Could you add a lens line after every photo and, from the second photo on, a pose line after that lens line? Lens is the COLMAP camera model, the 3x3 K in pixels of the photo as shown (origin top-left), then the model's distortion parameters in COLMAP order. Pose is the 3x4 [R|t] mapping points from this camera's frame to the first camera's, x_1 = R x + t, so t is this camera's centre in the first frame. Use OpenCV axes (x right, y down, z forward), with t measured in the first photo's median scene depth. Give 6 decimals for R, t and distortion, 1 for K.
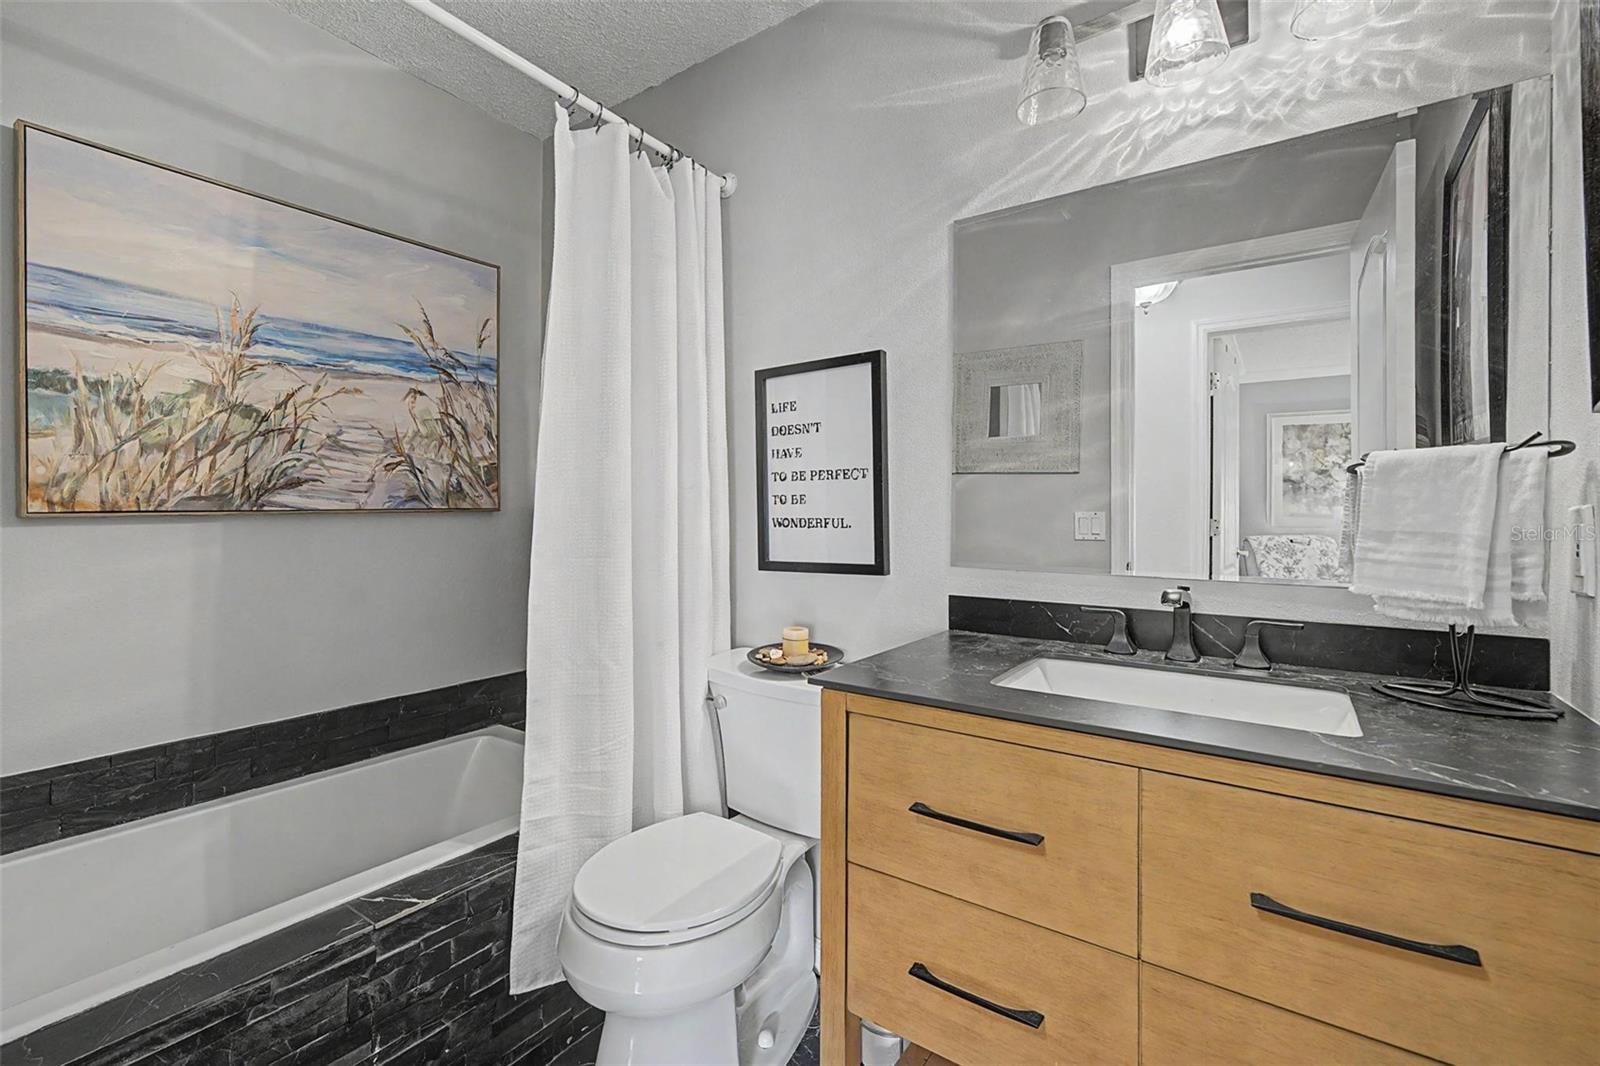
lens RADIAL K [[681.8, 0, 798.1], [0, 681.8, 518.0], [0, 0, 1]] dist [0.002824, -0.000183]
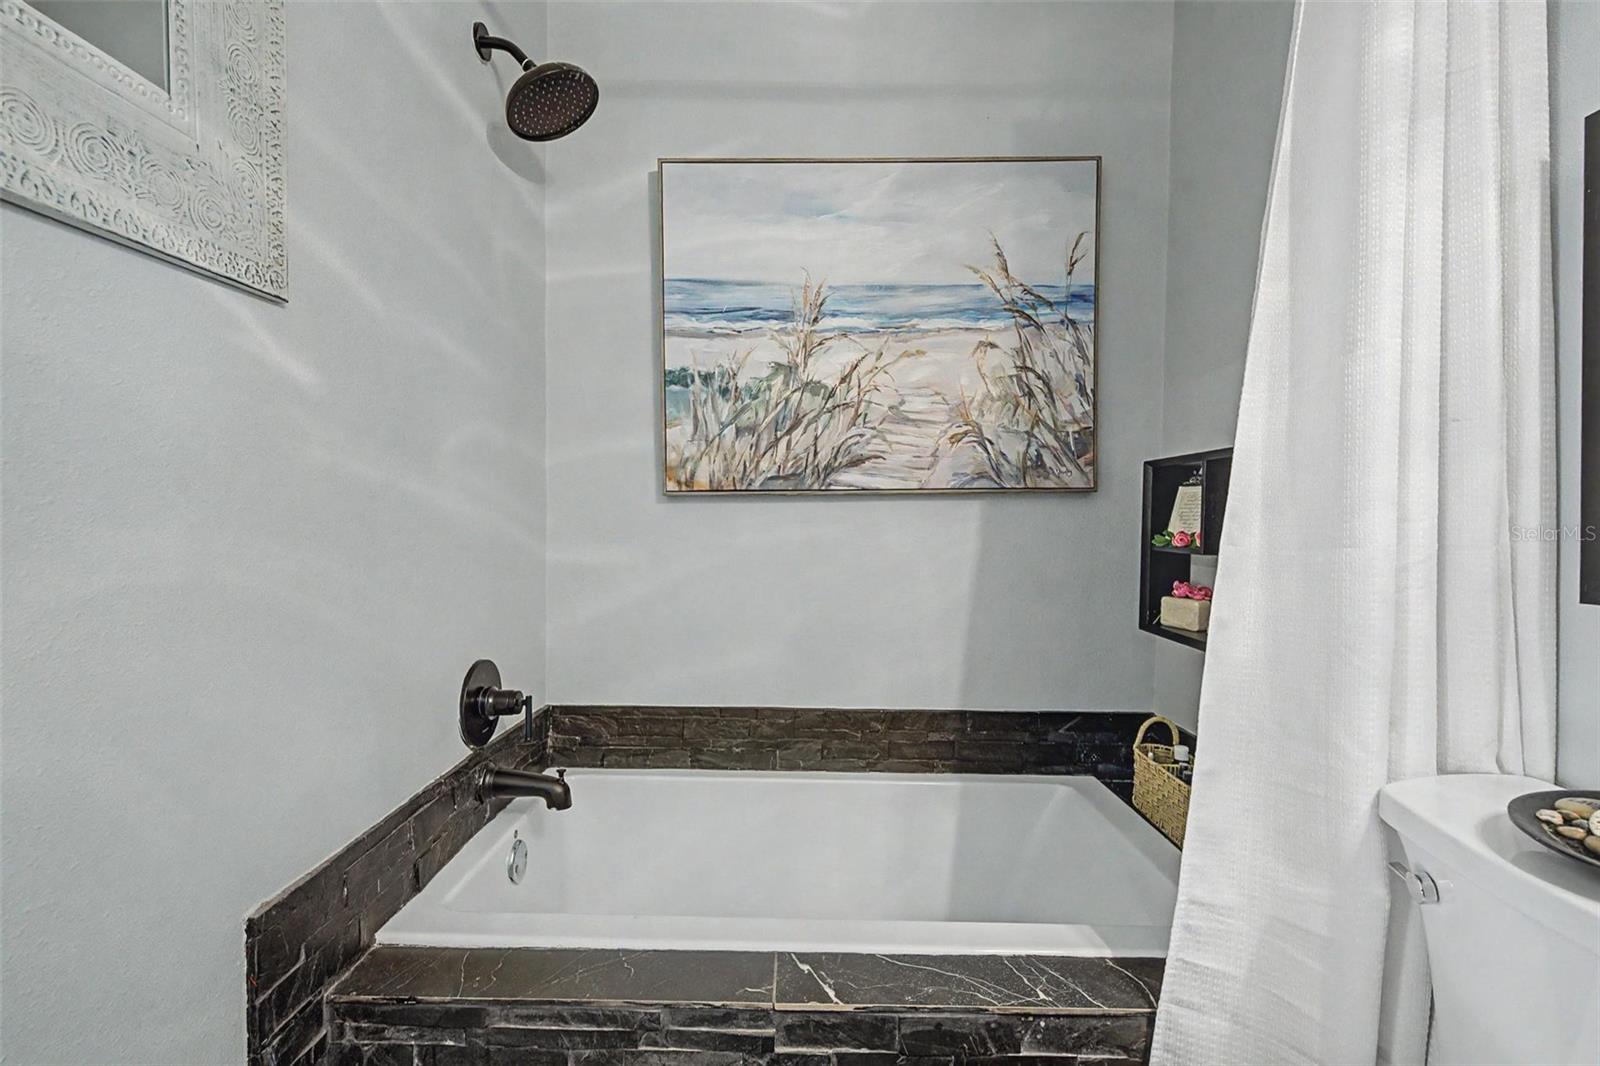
lens RADIAL K [[719.0, 0, 799.7], [0, 719.0, 539.1], [0, 0, 1]] dist [0.000350, 0.000203]
pose [[0.563759, 0.026507, -0.825514, 0.037274], [-0.010620, 0.999635, 0.024845, 0.034469], [0.825871, -0.005240, 0.563835, 0.392030]]
